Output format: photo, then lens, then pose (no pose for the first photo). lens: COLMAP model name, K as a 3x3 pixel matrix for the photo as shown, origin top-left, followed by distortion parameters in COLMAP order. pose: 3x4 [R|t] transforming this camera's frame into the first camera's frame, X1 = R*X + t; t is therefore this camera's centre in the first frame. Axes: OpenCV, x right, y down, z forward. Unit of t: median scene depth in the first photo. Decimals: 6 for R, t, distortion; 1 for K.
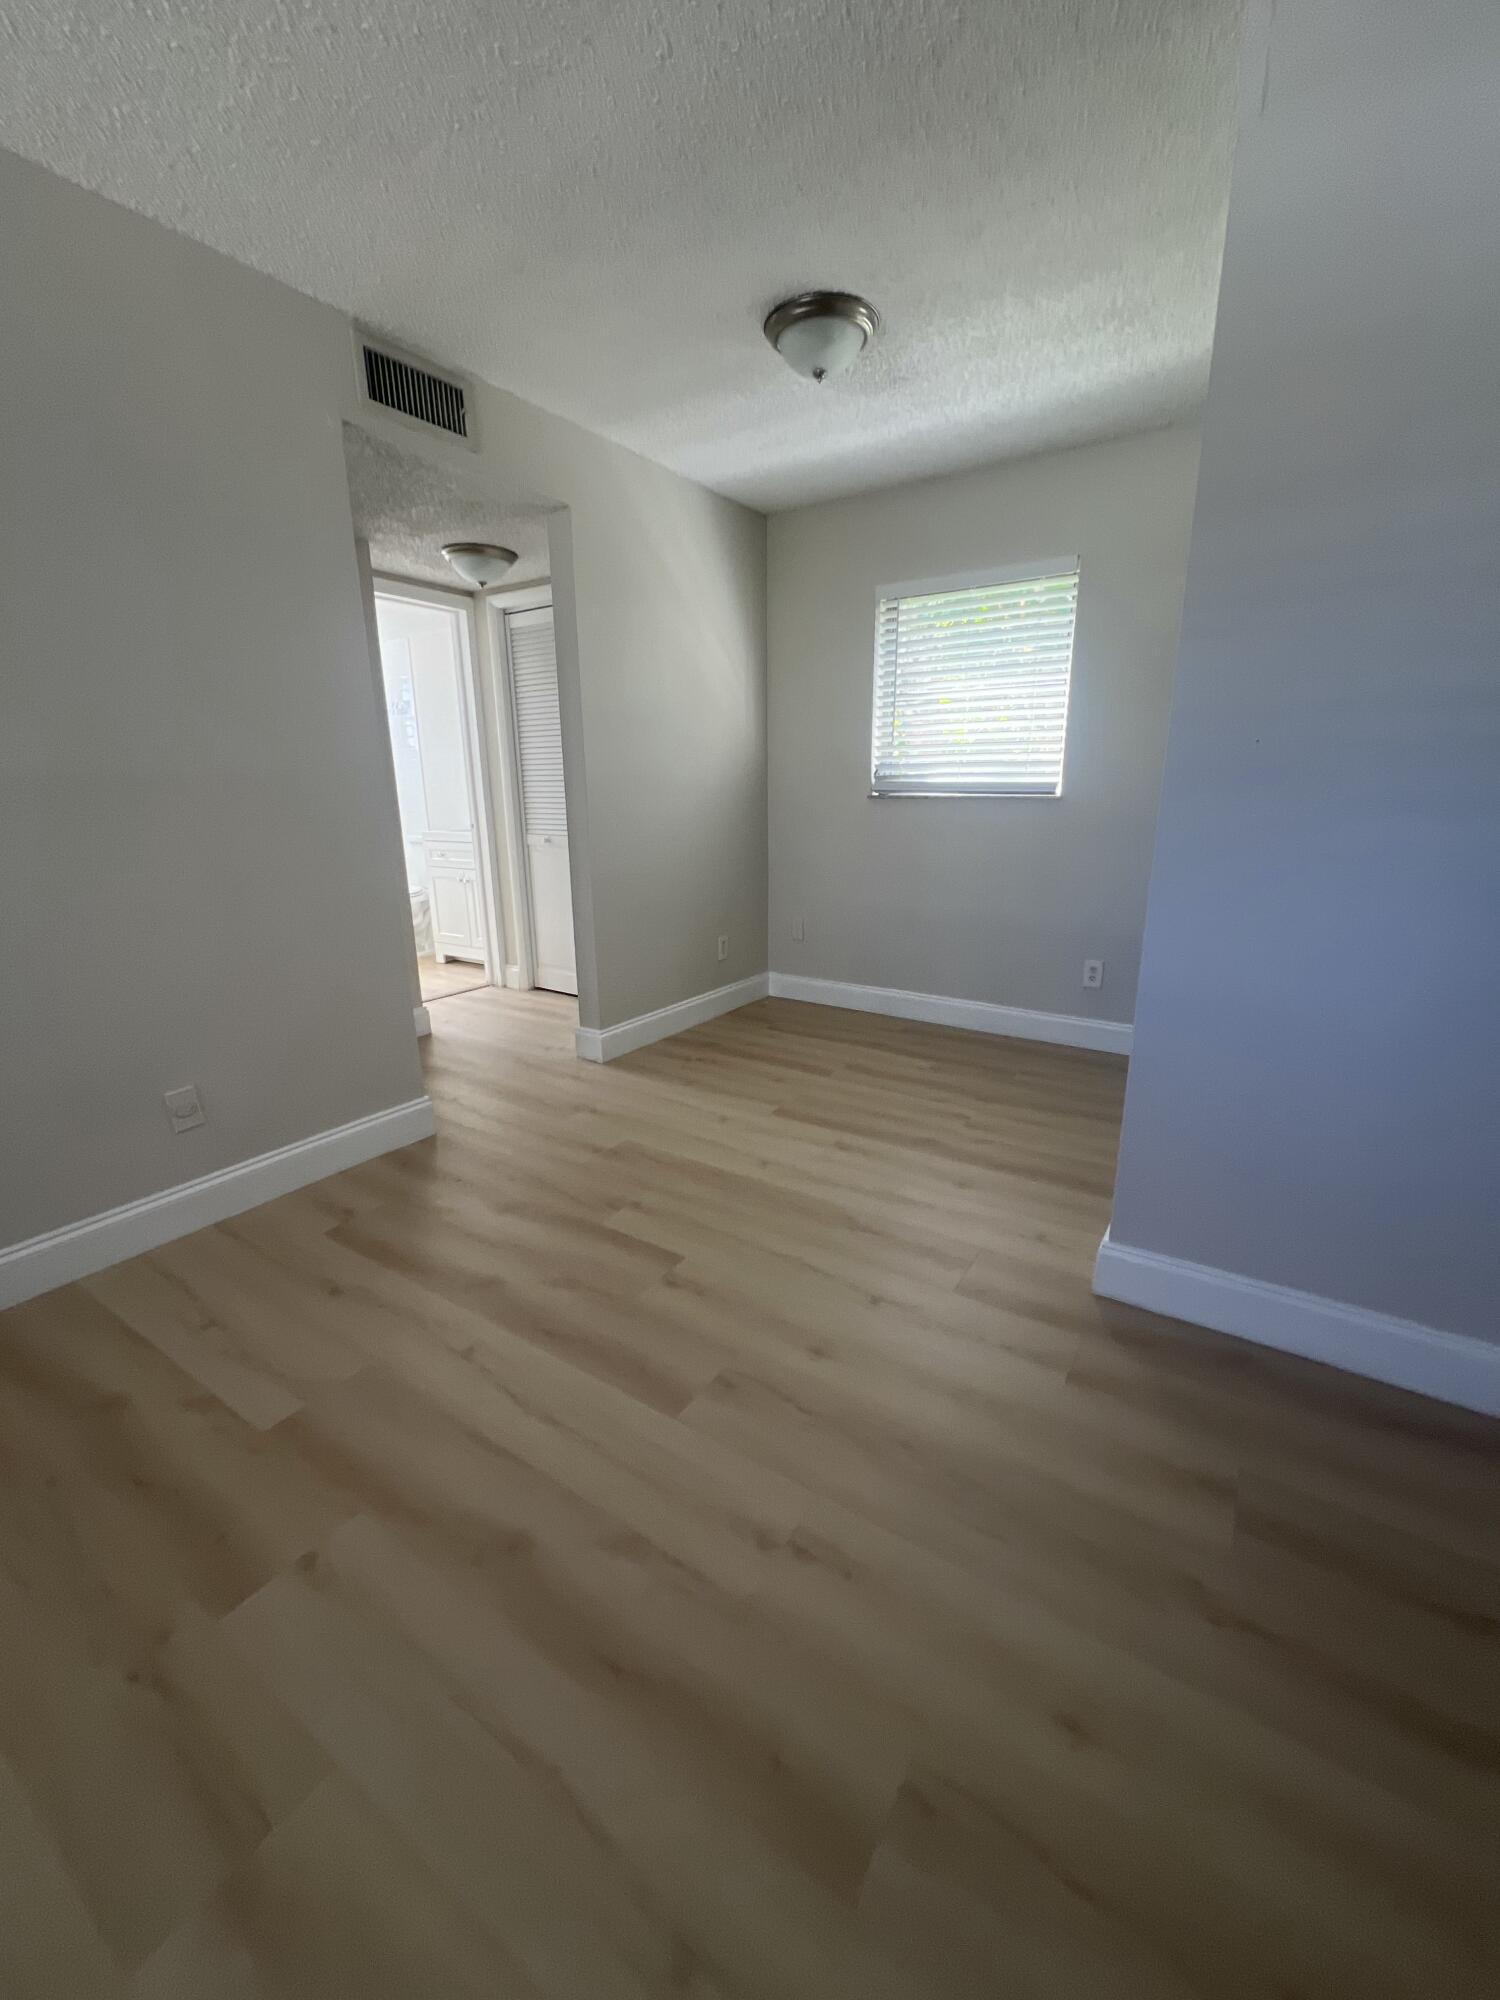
lens RADIAL K [[801.9, 0, 755.5], [0, 801.9, 995.6], [0, 0, 1]] dist [-0.004052, 0.000233]
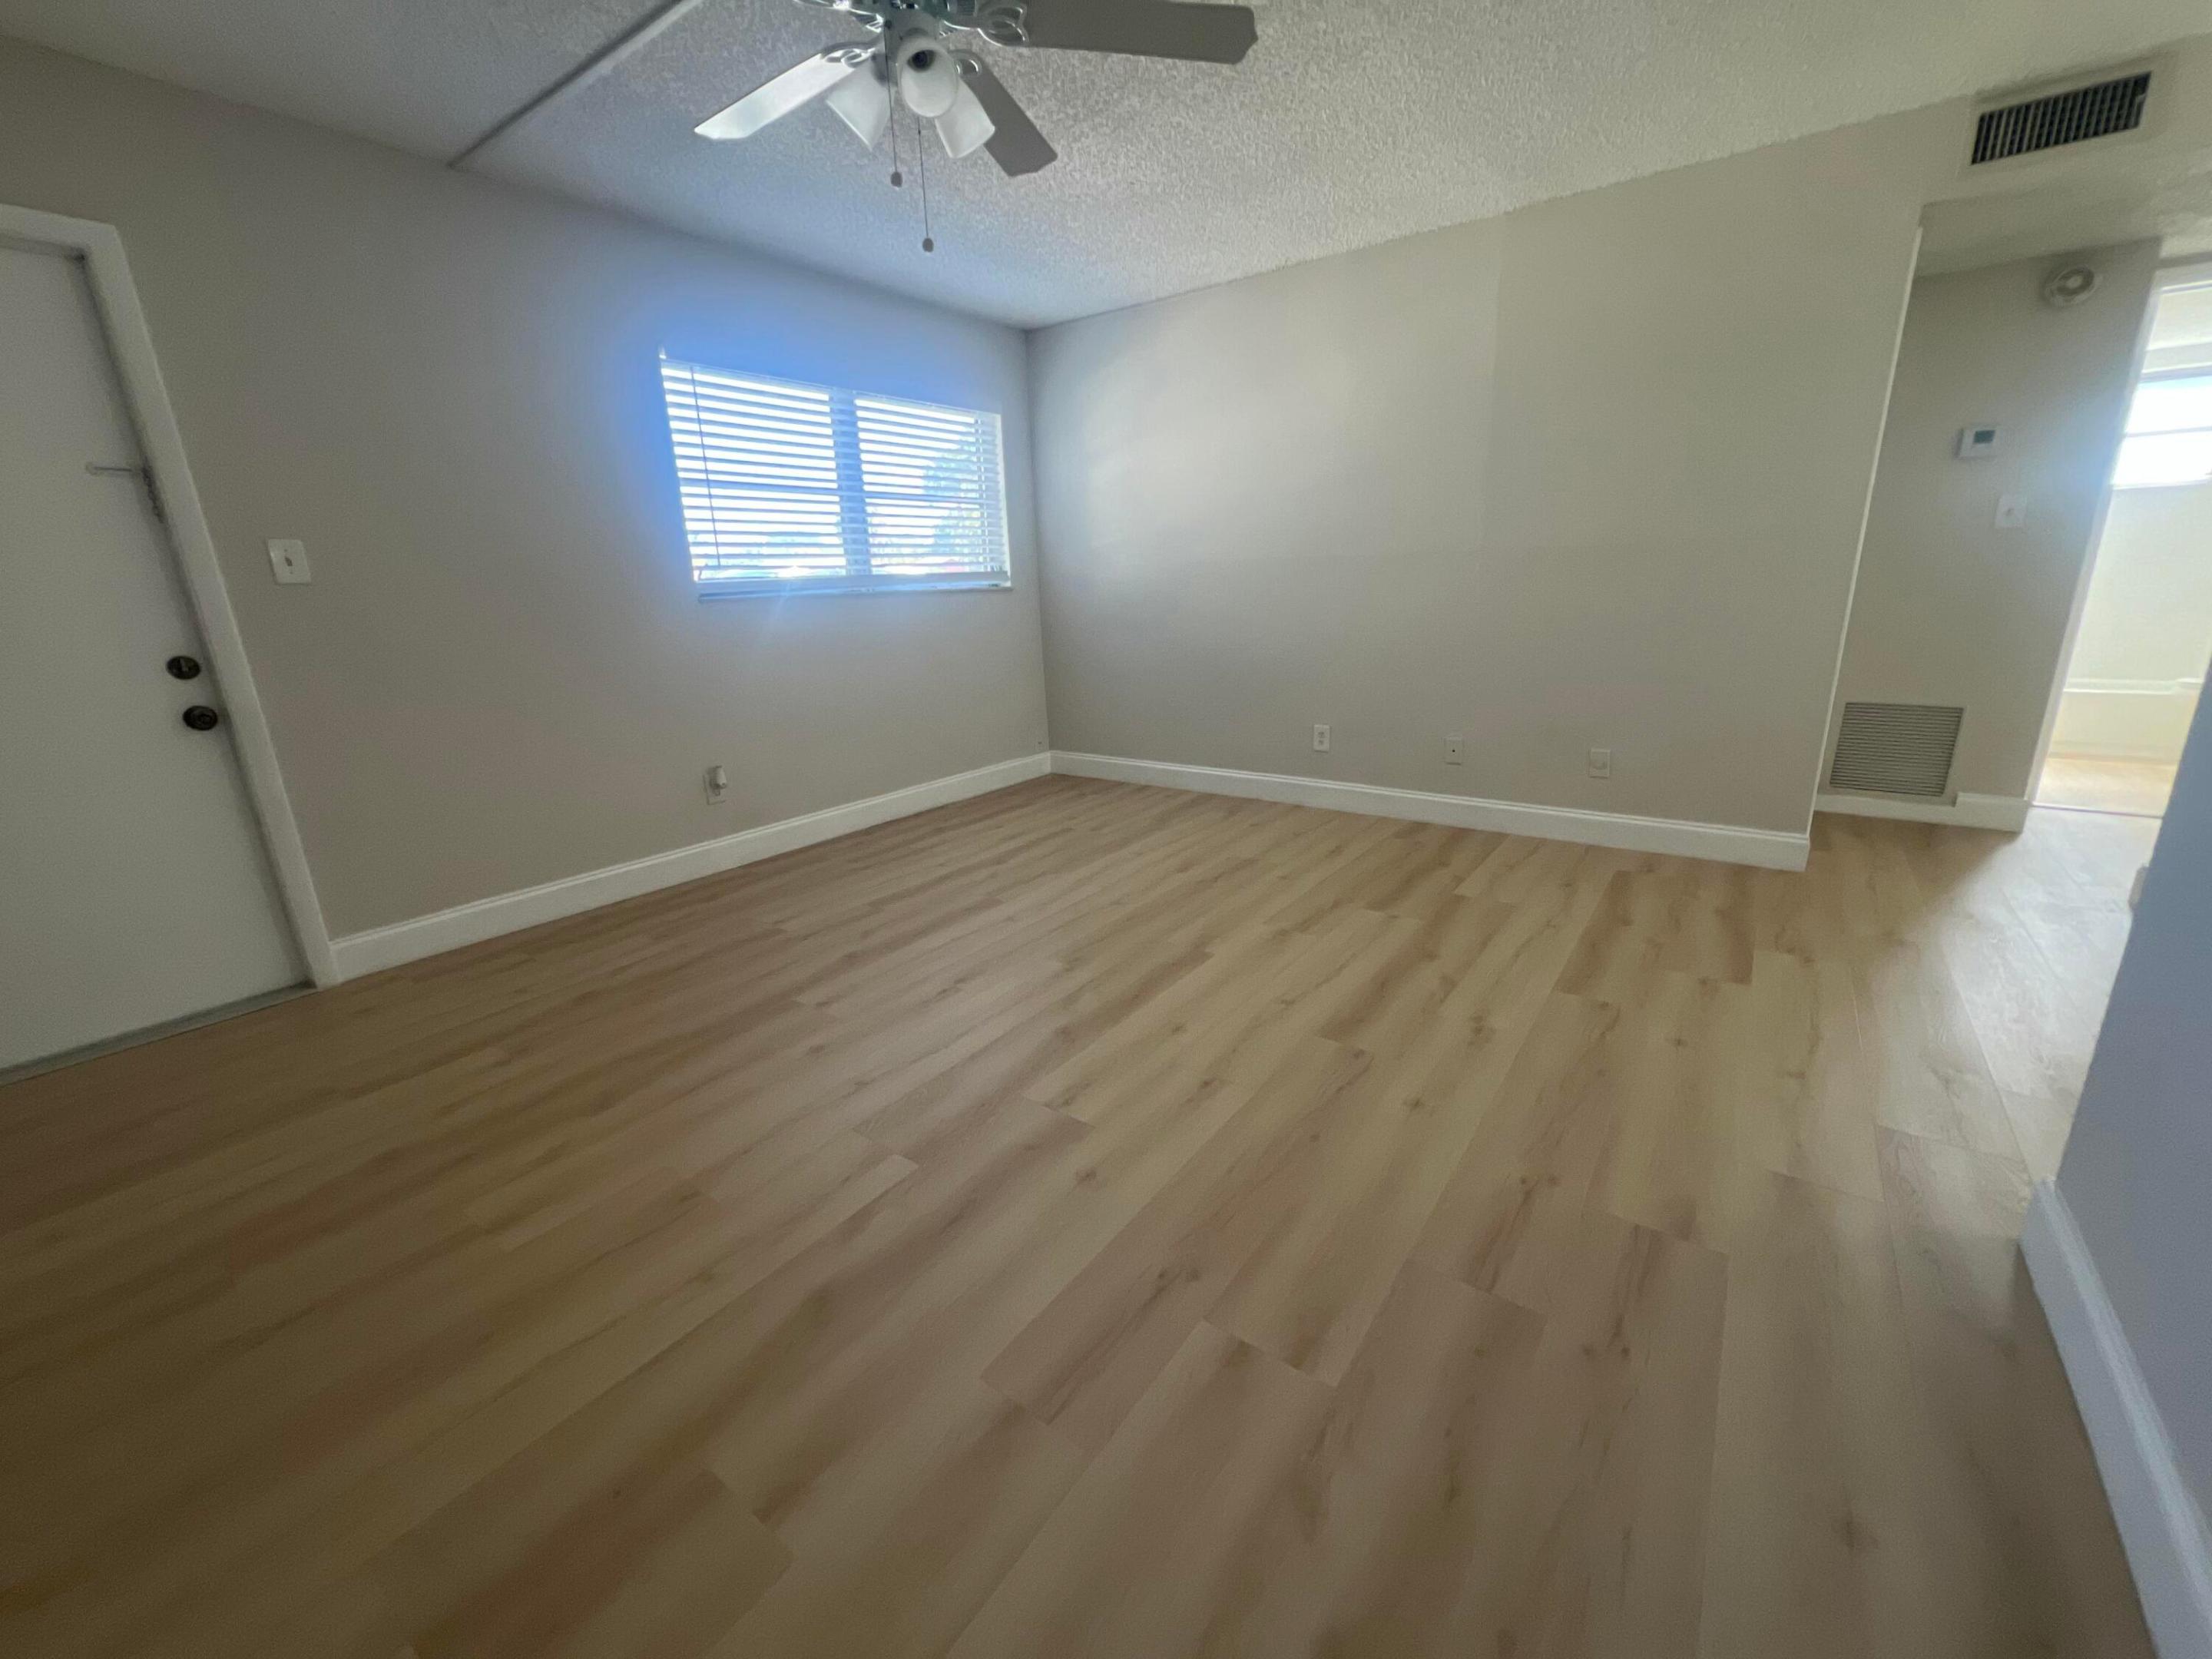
lens RADIAL K [[882.4, 0, 1093.0], [0, 882.4, 822.0], [0, 0, 1]] dist [-0.002873, 0.000911]
pose [[-0.070515, 0.276323, -0.958474, 0.617430], [-0.219533, 0.933008, 0.285133, -0.013308], [0.973053, 0.230523, -0.005129, 0.054538]]
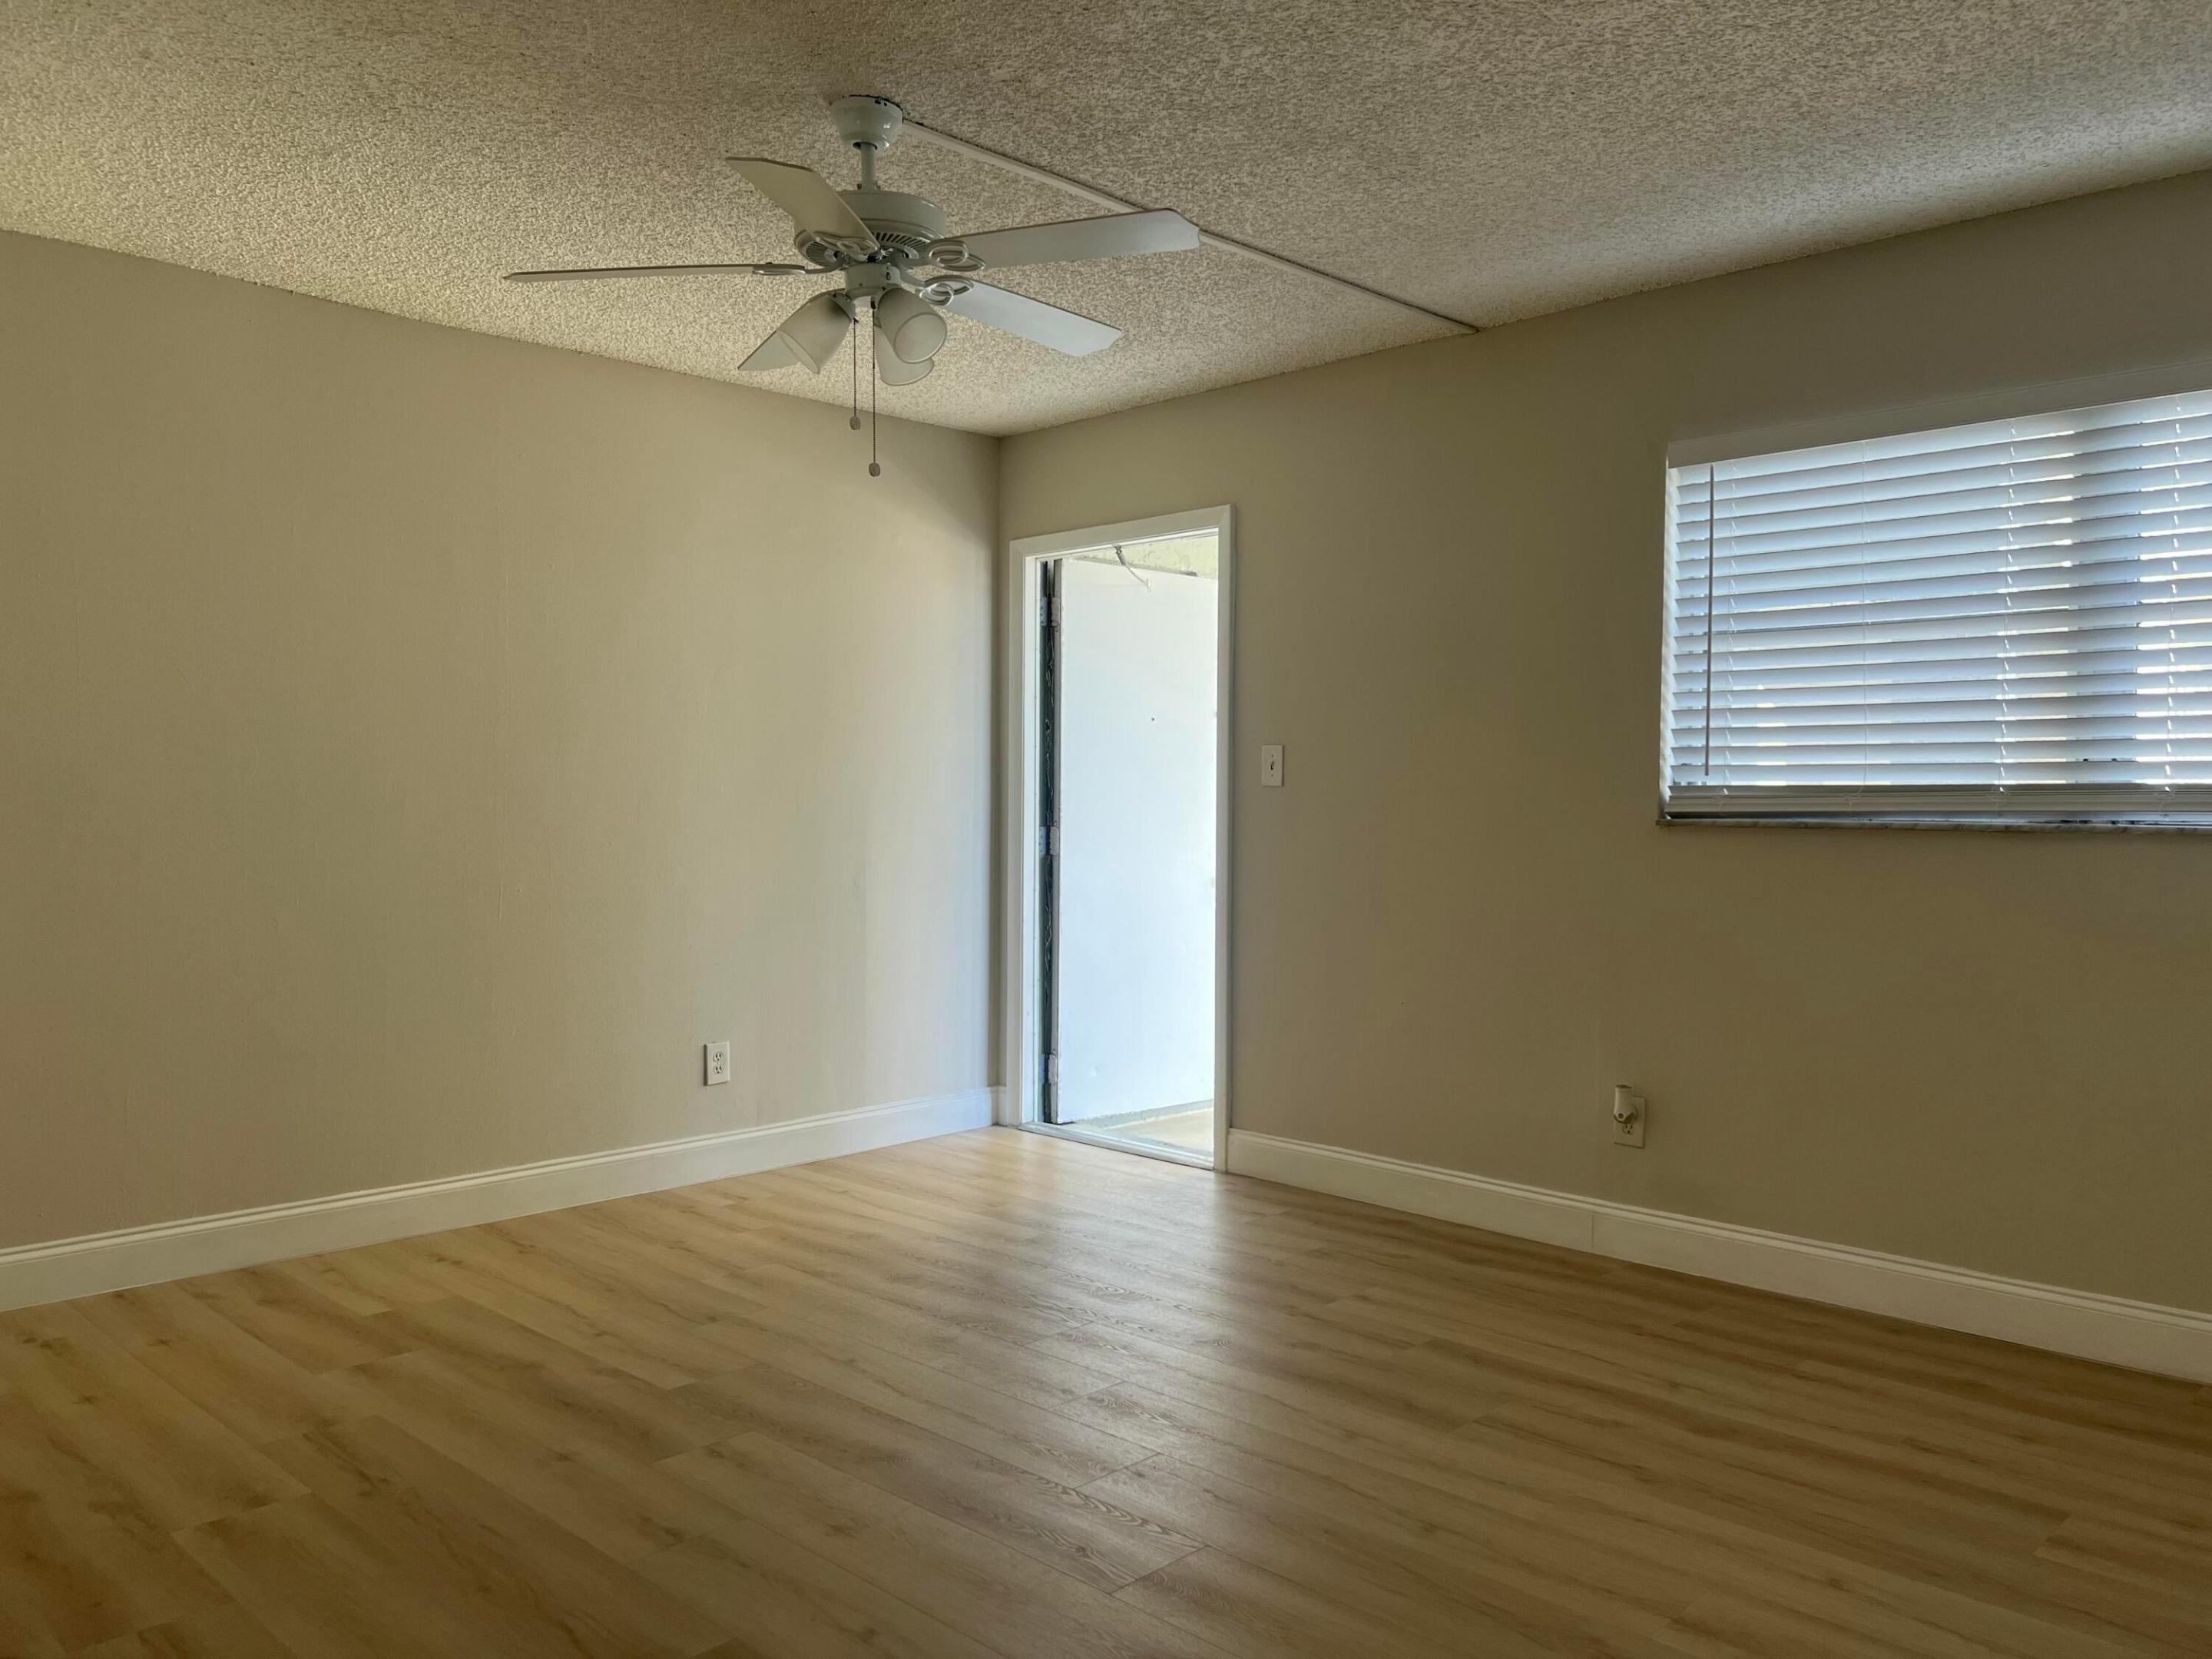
lens RADIAL K [[1655.4, 0, 1114.9], [0, 1655.4, 847.0], [0, 0, 1]] dist [0.055921, -0.060790]
pose [[-0.981125, 0.000740, 0.193374, -0.250874], [0.056179, 0.957953, 0.281372, -0.204901], [-0.185035, 0.286925, -0.939913, 0.757699]]
